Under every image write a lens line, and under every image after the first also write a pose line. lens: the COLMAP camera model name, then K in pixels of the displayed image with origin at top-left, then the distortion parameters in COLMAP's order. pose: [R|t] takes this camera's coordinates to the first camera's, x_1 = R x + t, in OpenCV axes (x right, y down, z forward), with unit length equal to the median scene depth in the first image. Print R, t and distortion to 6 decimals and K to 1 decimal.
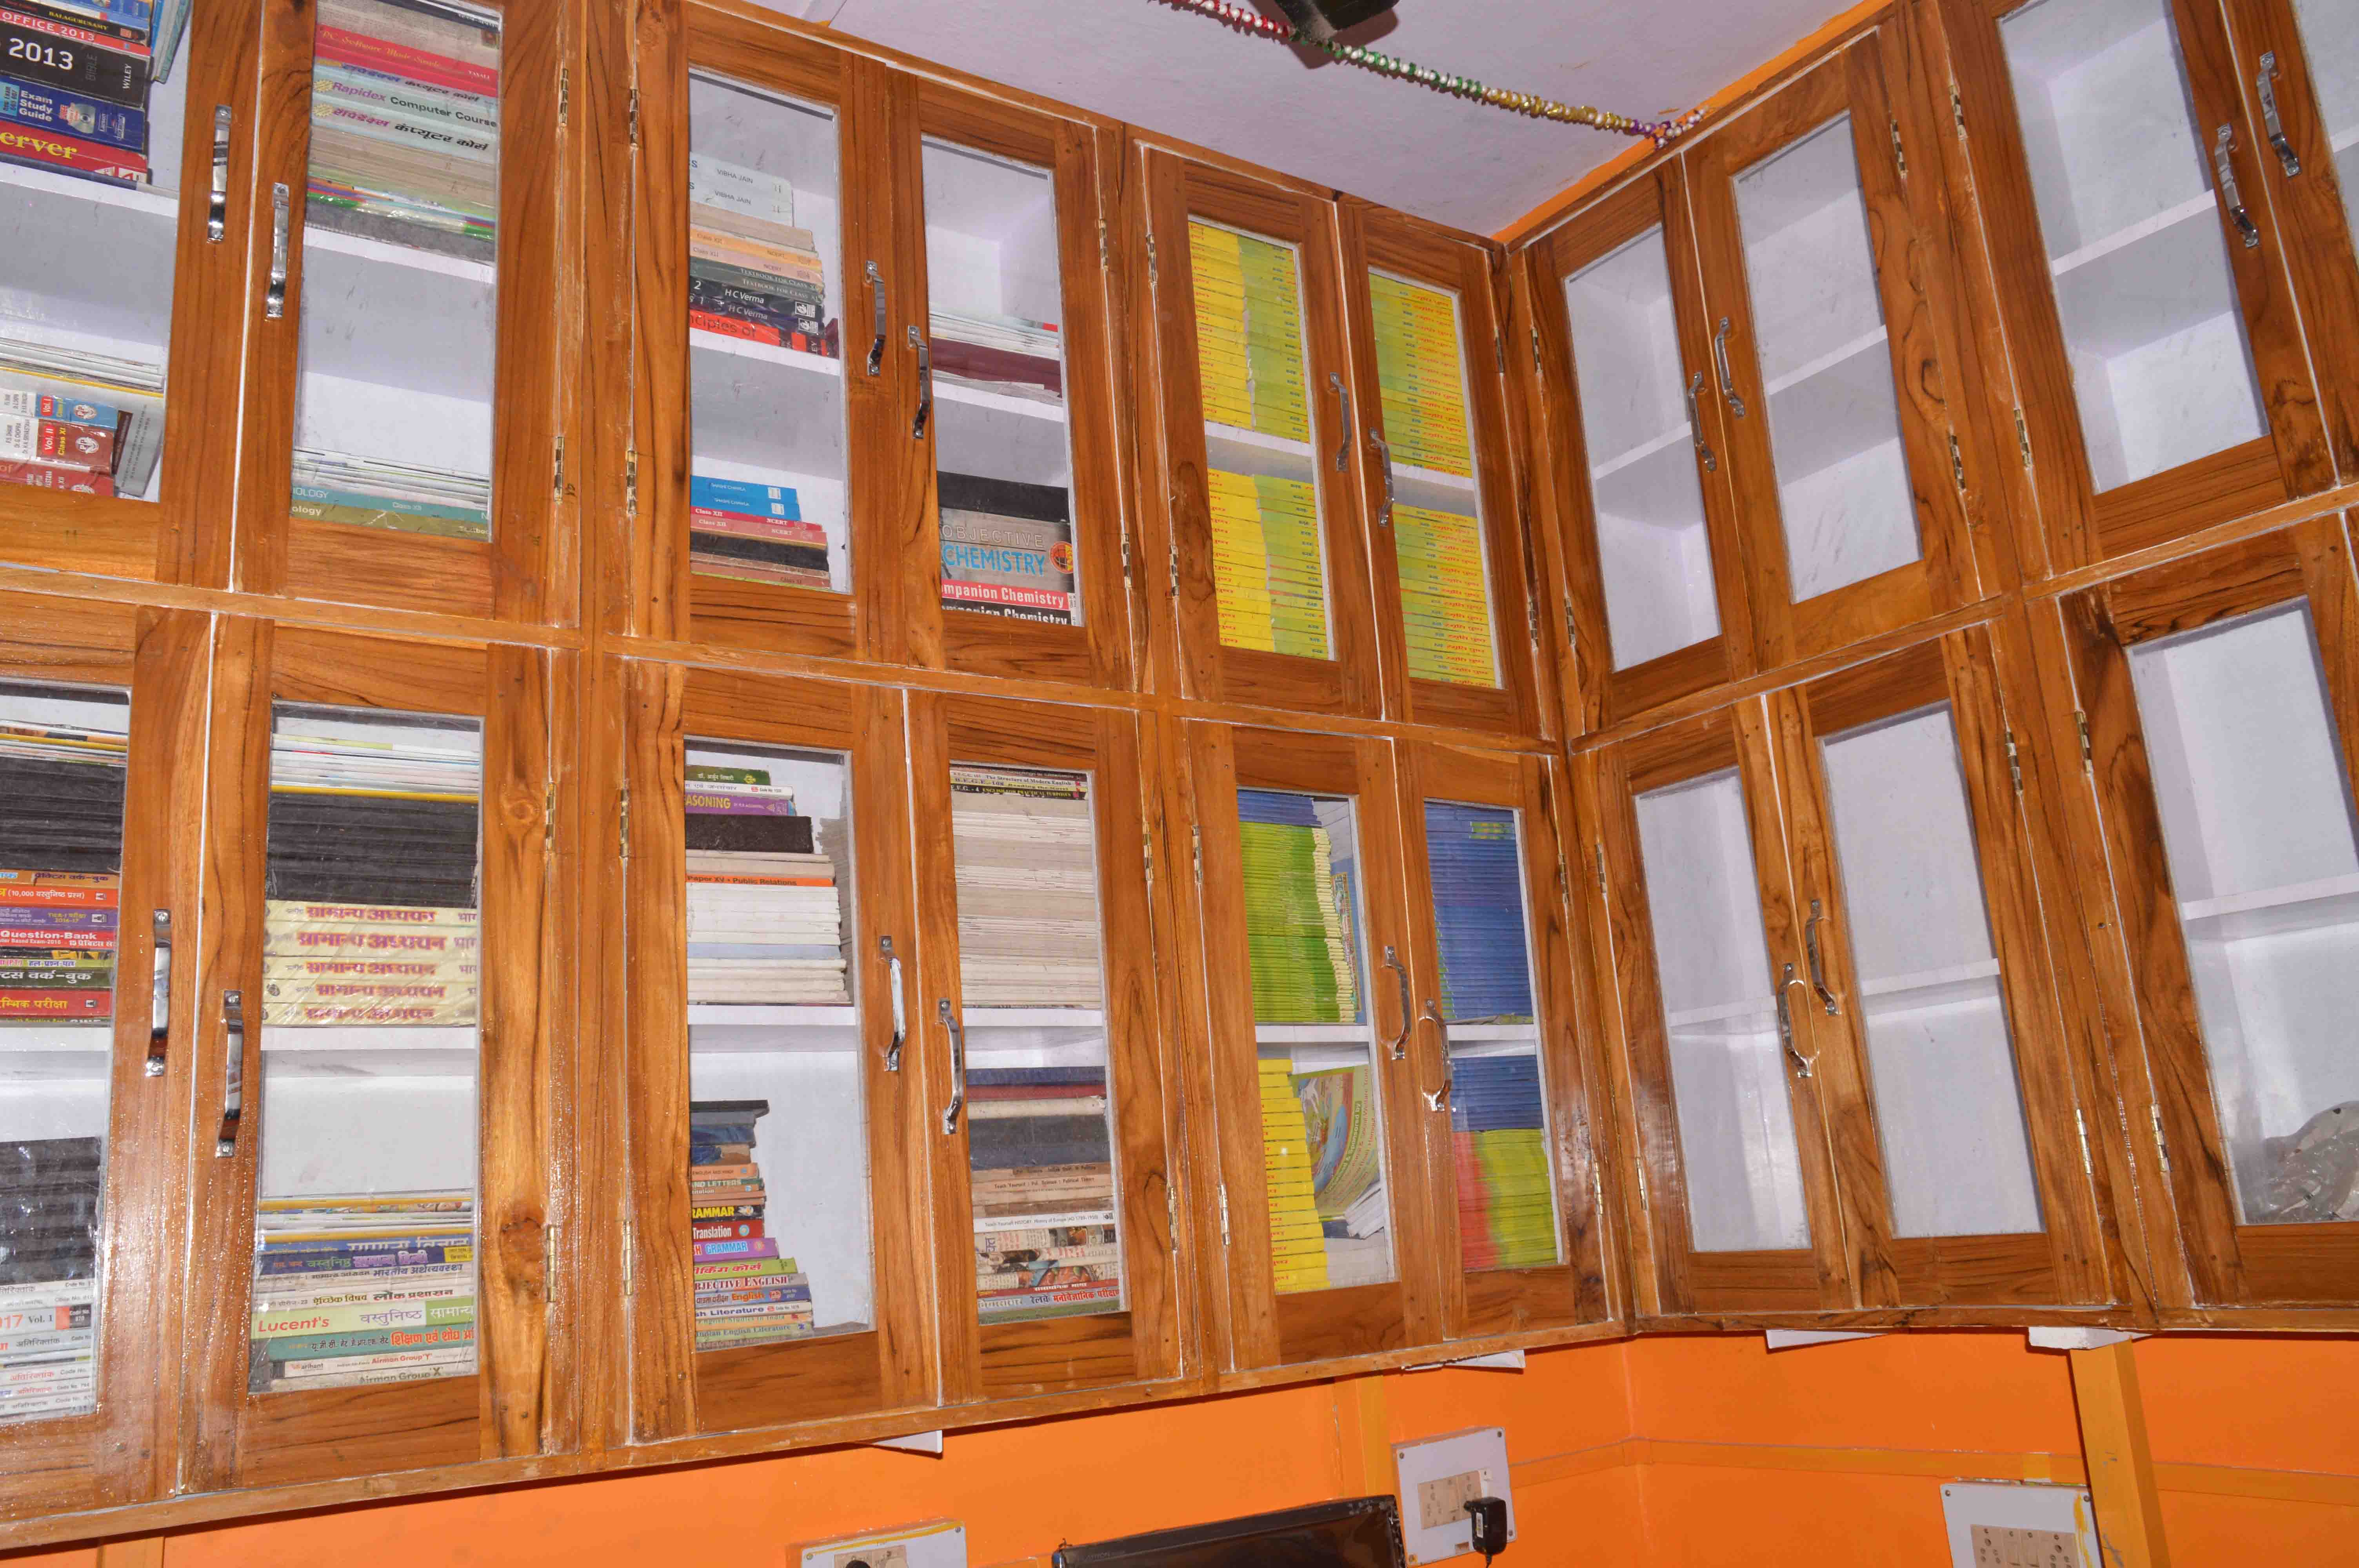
lens RADIAL K [[1879.2, 0, 1171.0], [0, 1879.2, 774.4], [0, 0, 1]] dist [-0.015974, 0.009058]
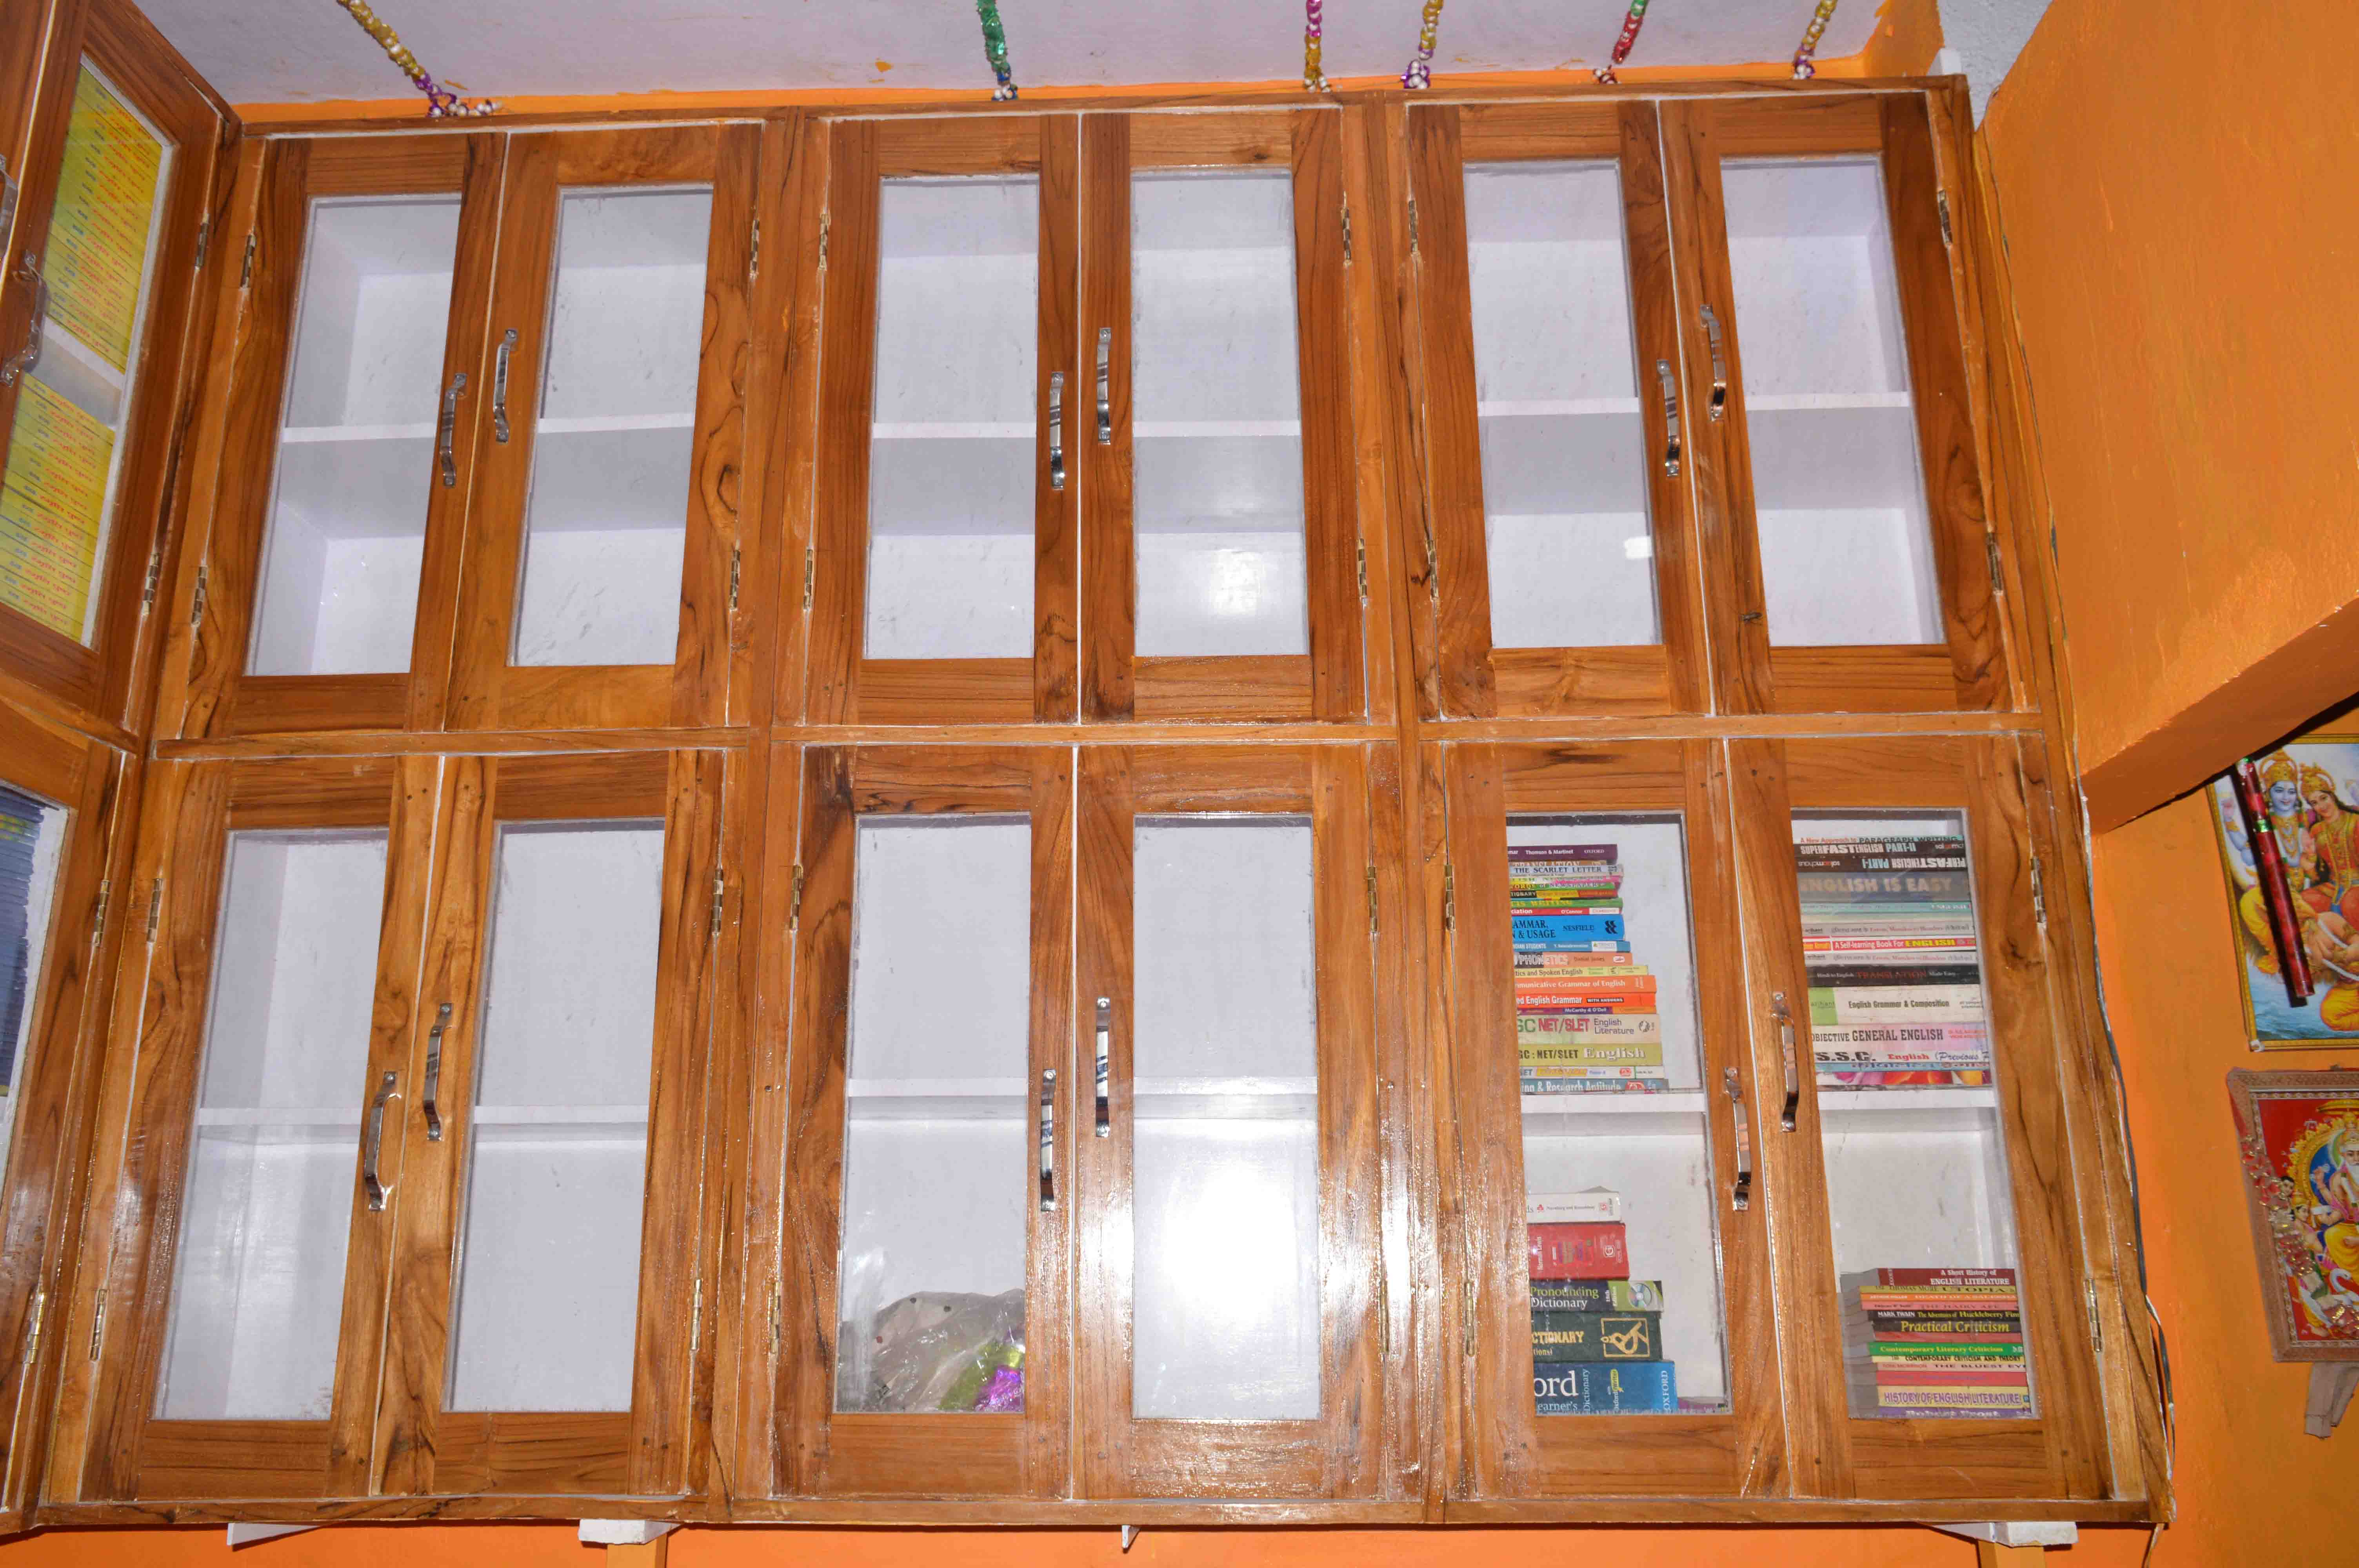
lens RADIAL K [[1879.2, 0, 1171.0], [0, 1879.2, 774.4], [0, 0, 1]] dist [-0.015974, 0.009058]
pose [[0.608644, 0.274716, 0.744368, -0.121810], [-0.221497, 0.959680, -0.173069, 0.042337], [-0.761900, -0.059537, 0.644953, 0.210295]]
